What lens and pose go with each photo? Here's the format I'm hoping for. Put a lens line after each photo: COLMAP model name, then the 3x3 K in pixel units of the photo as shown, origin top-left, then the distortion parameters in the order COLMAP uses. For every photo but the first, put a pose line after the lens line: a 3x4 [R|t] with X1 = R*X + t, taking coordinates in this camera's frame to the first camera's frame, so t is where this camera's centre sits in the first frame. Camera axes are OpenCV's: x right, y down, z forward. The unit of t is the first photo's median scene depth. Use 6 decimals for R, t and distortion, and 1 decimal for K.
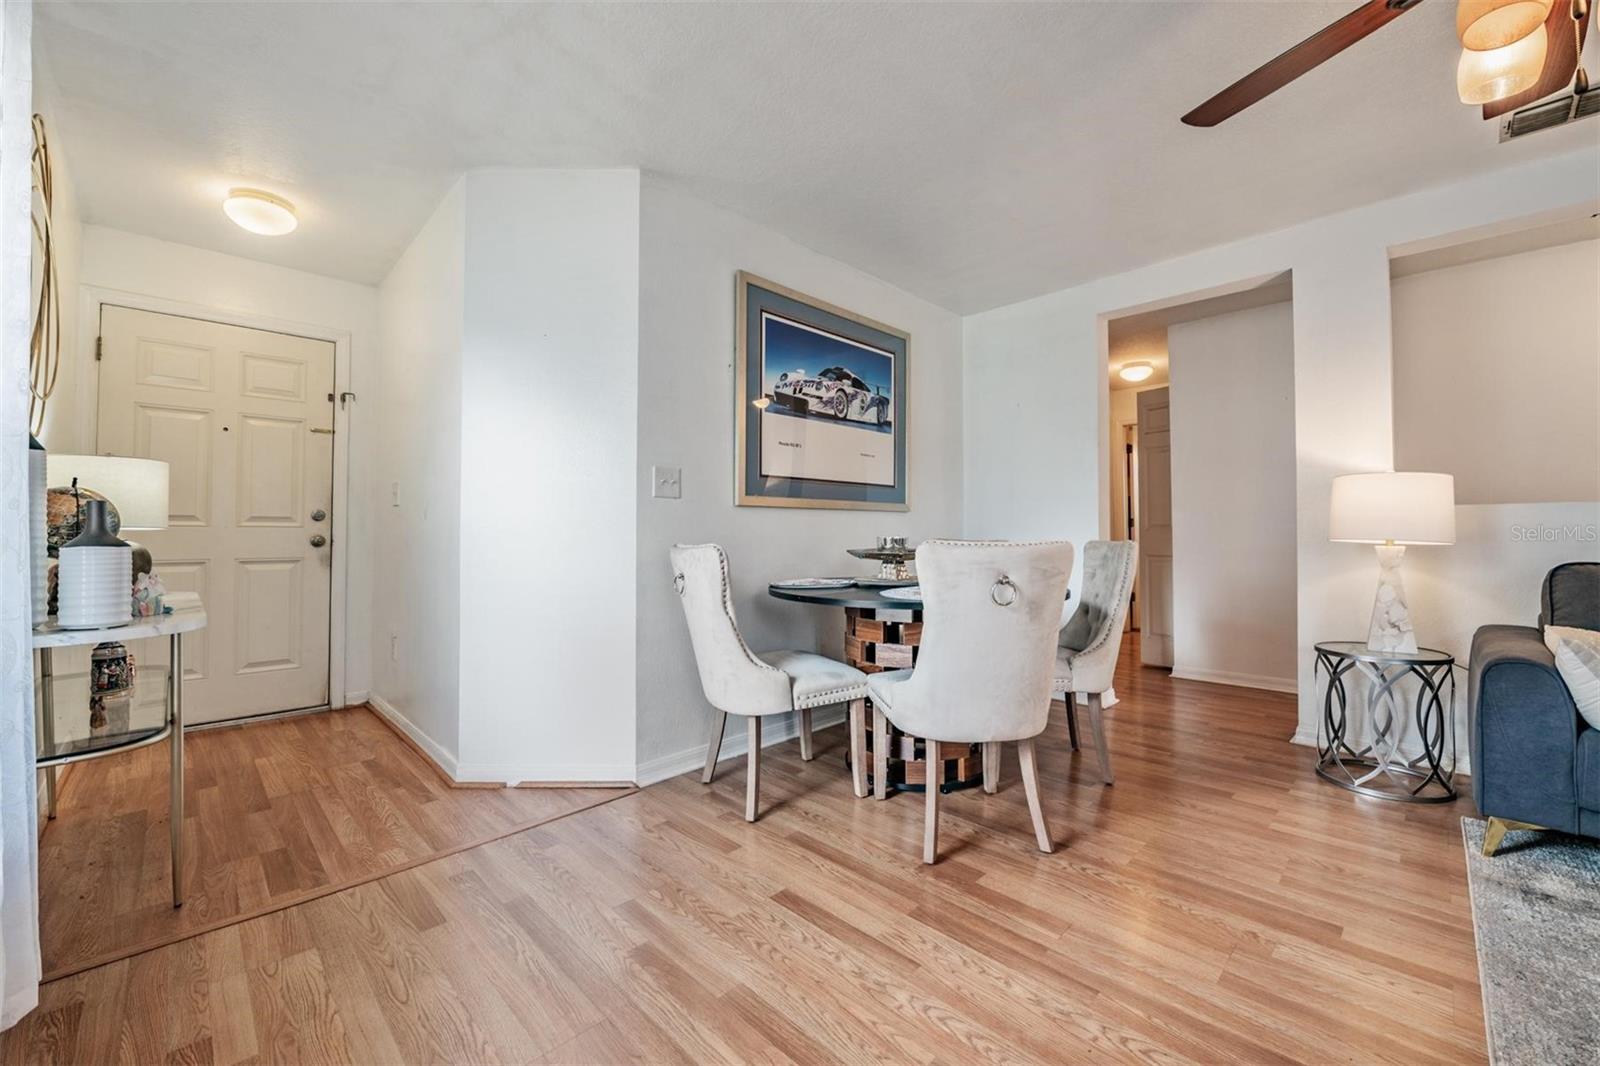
lens RADIAL K [[627.6, 0, 794.1], [0, 627.6, 527.2], [0, 0, 1]] dist [-0.011564, -0.002617]
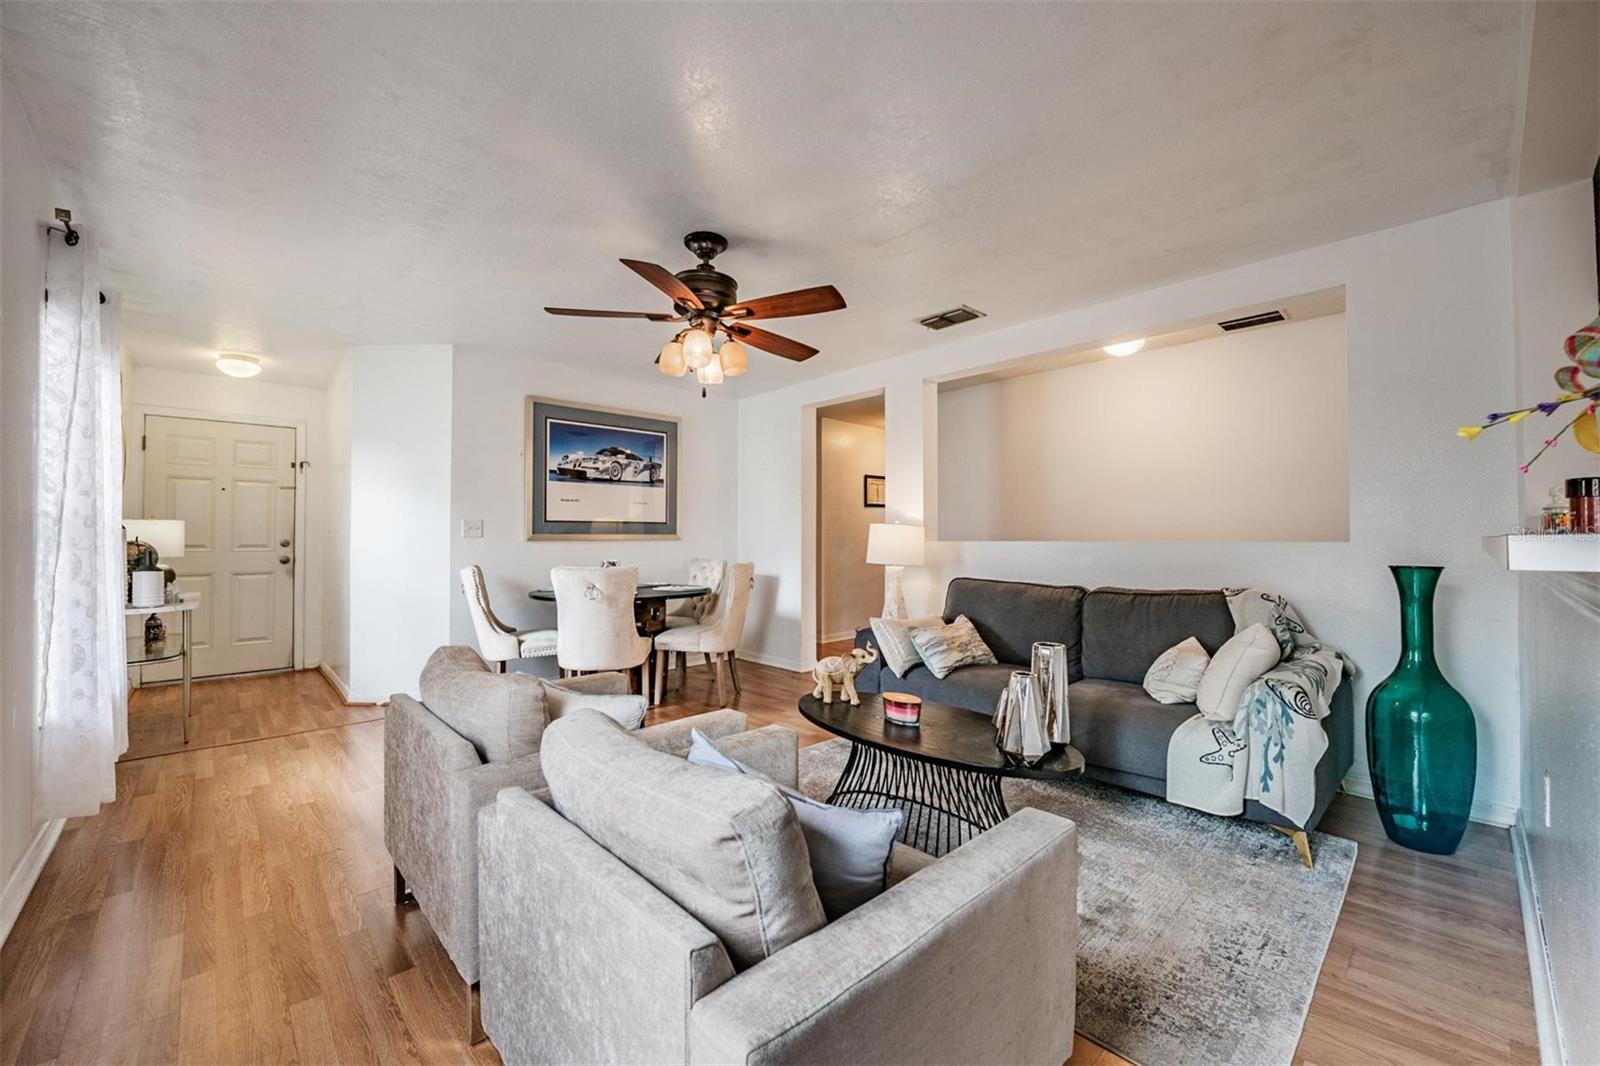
lens RADIAL K [[627.6, 0, 801.5], [0, 627.6, 536.2], [0, 0, 1]] dist [-0.011564, -0.002617]
pose [[0.999731, -0.000706, -0.023162, 0.616028], [0.000842, 0.999982, 0.005864, -0.050570], [0.023157, -0.005882, 0.999715, -0.566559]]
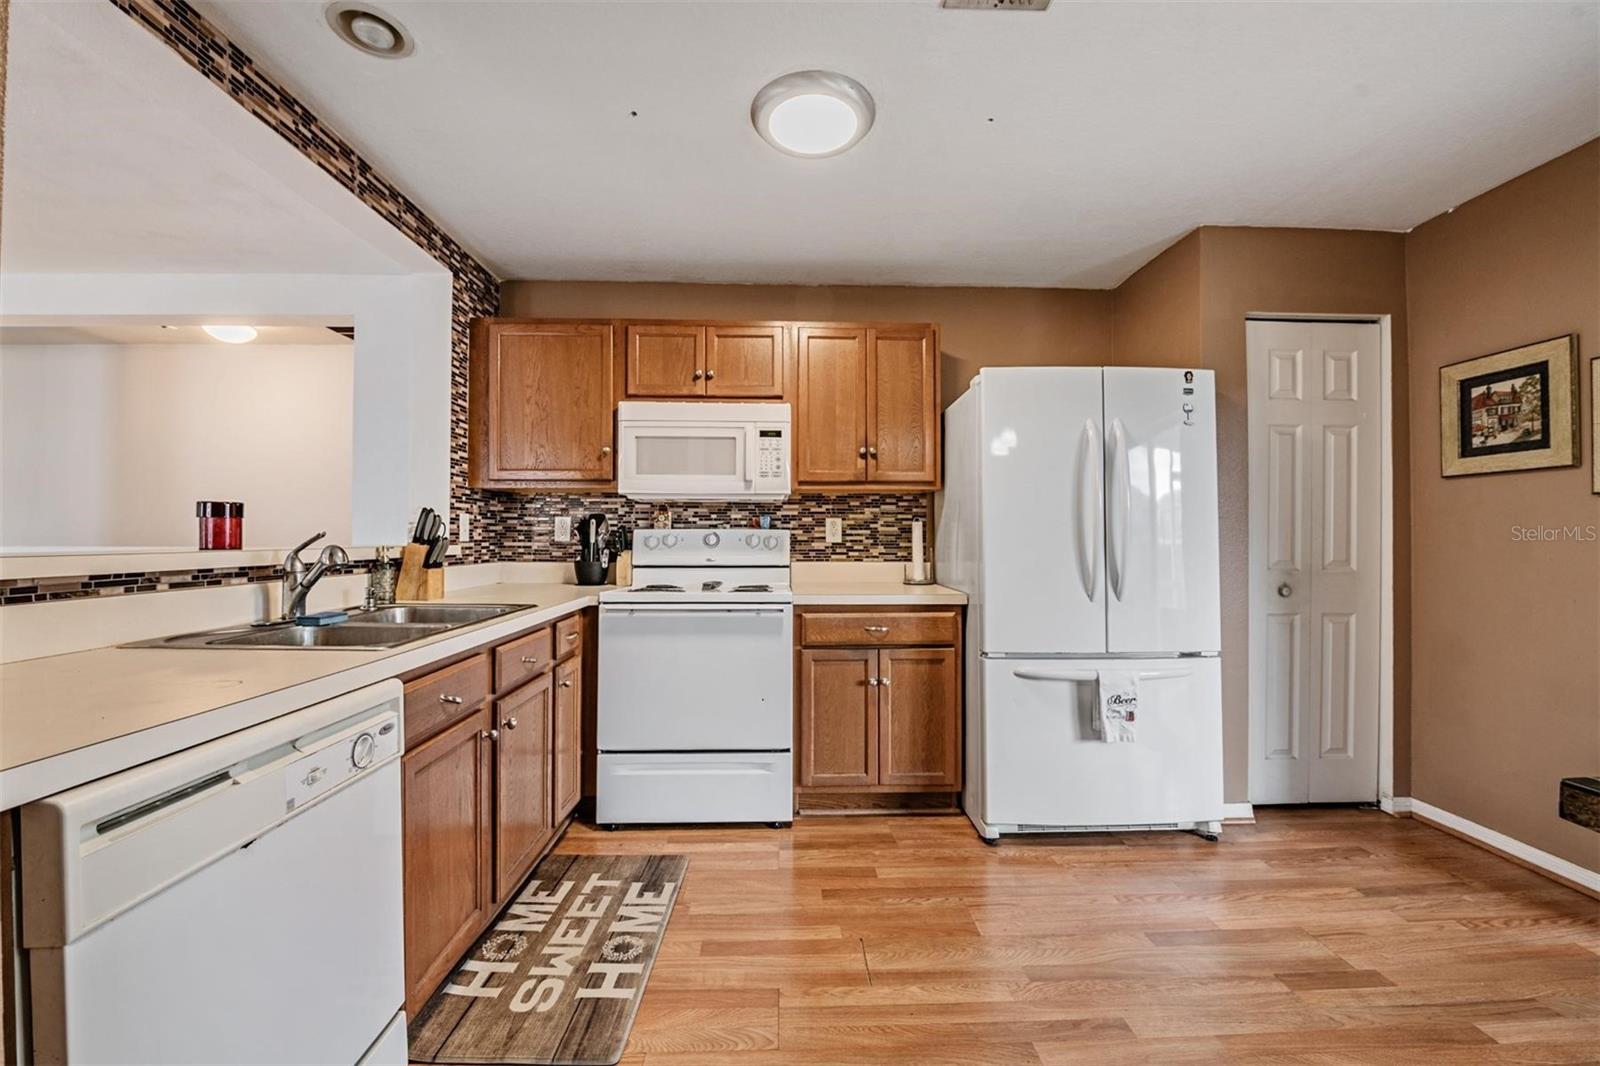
lens RADIAL K [[627.6, 0, 804.9], [0, 627.6, 530.2], [0, 0, 1]] dist [-0.011564, -0.002617]
pose [[0.689122, 0.013554, 0.724519, 1.215572], [-0.013859, 0.999889, -0.005524, -0.072269], [-0.724513, -0.006235, 0.689233, -0.879273]]
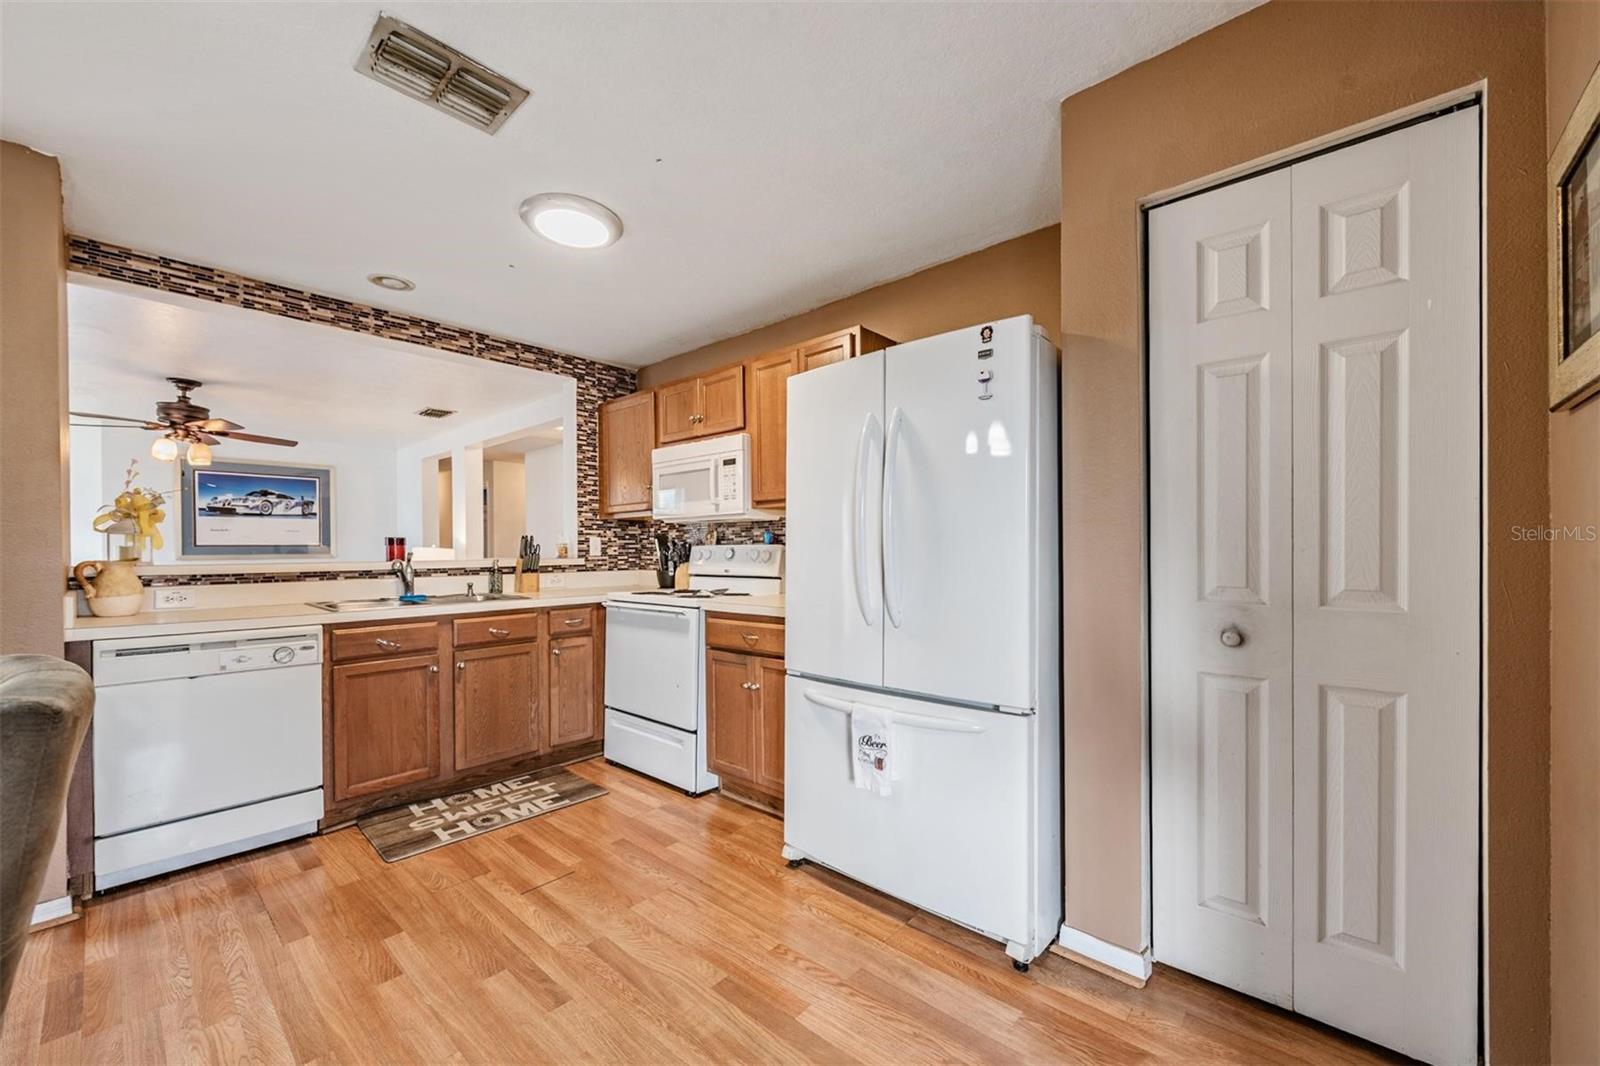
lens RADIAL K [[627.6, 0, 856.6], [0, 627.6, 552.6], [0, 0, 1]] dist [-0.011564, -0.002617]
pose [[0.997268, -0.003276, 0.073791, 2.066933], [0.002062, 0.999861, 0.016522, -0.083350], [-0.073835, -0.016324, 0.997137, -1.325608]]
